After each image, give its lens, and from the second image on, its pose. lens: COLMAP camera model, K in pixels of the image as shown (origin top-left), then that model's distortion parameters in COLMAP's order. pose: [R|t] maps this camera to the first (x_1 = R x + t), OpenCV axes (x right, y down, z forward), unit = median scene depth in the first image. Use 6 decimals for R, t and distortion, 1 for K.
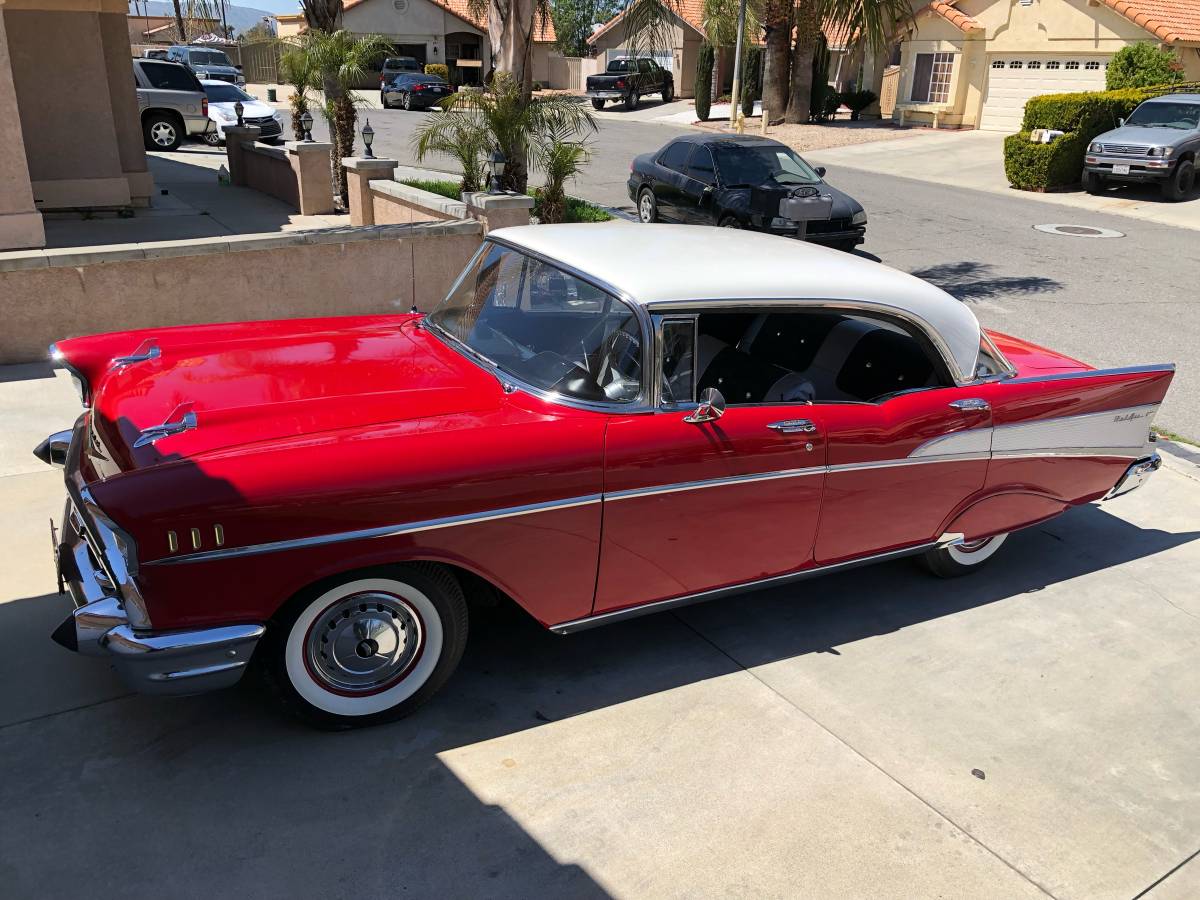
lens RADIAL K [[1006.9, 0, 600.0], [0, 1006.9, 450.0], [0, 0, 1]] dist [0.025670, -0.001608]
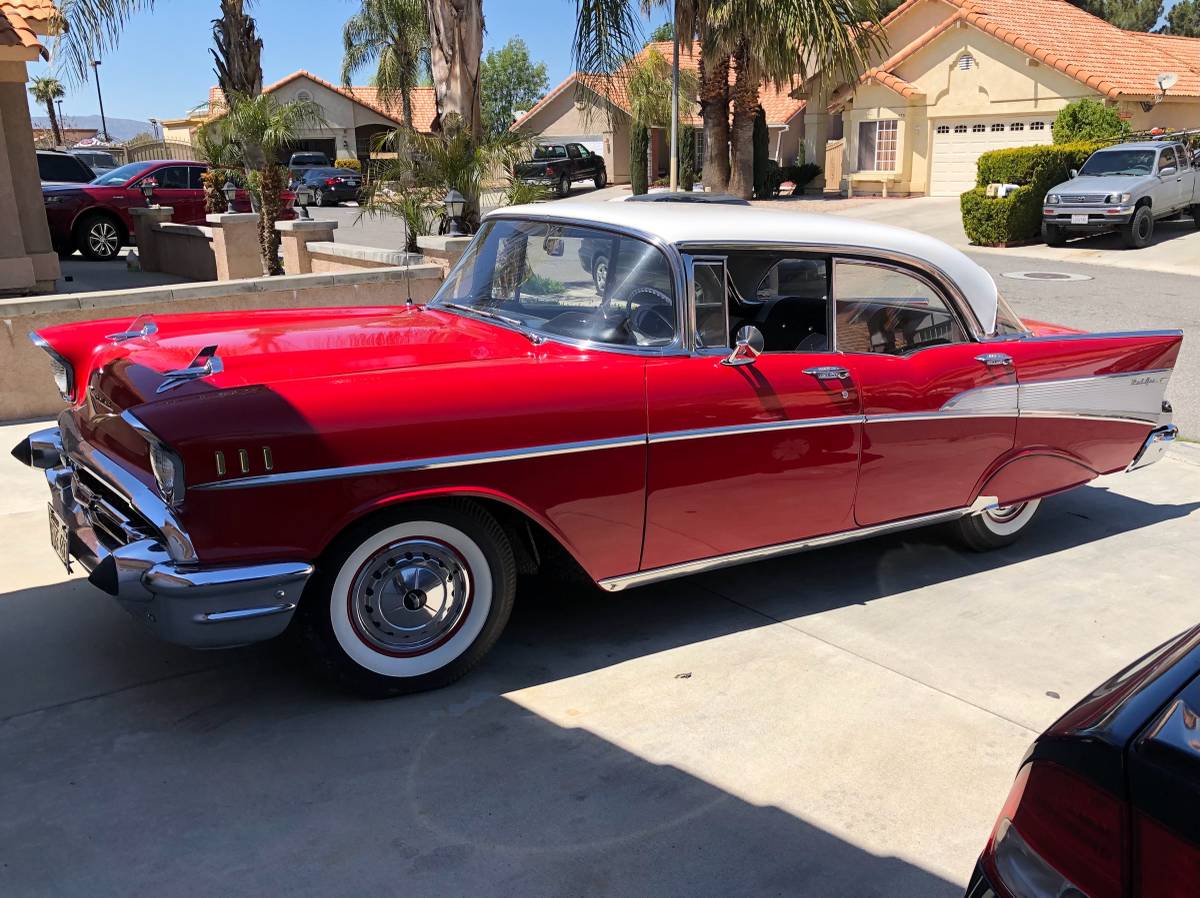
lens RADIAL K [[1123.2, 0, 599.4], [0, 1123.2, 547.1], [0, 0, 1]] dist [0.069288, -0.105110]
pose [[0.994898, -0.062988, 0.078807, -0.050077], [0.068863, 0.994863, -0.074197, 0.085267], [-0.073729, 0.079245, 0.994125, -0.021428]]
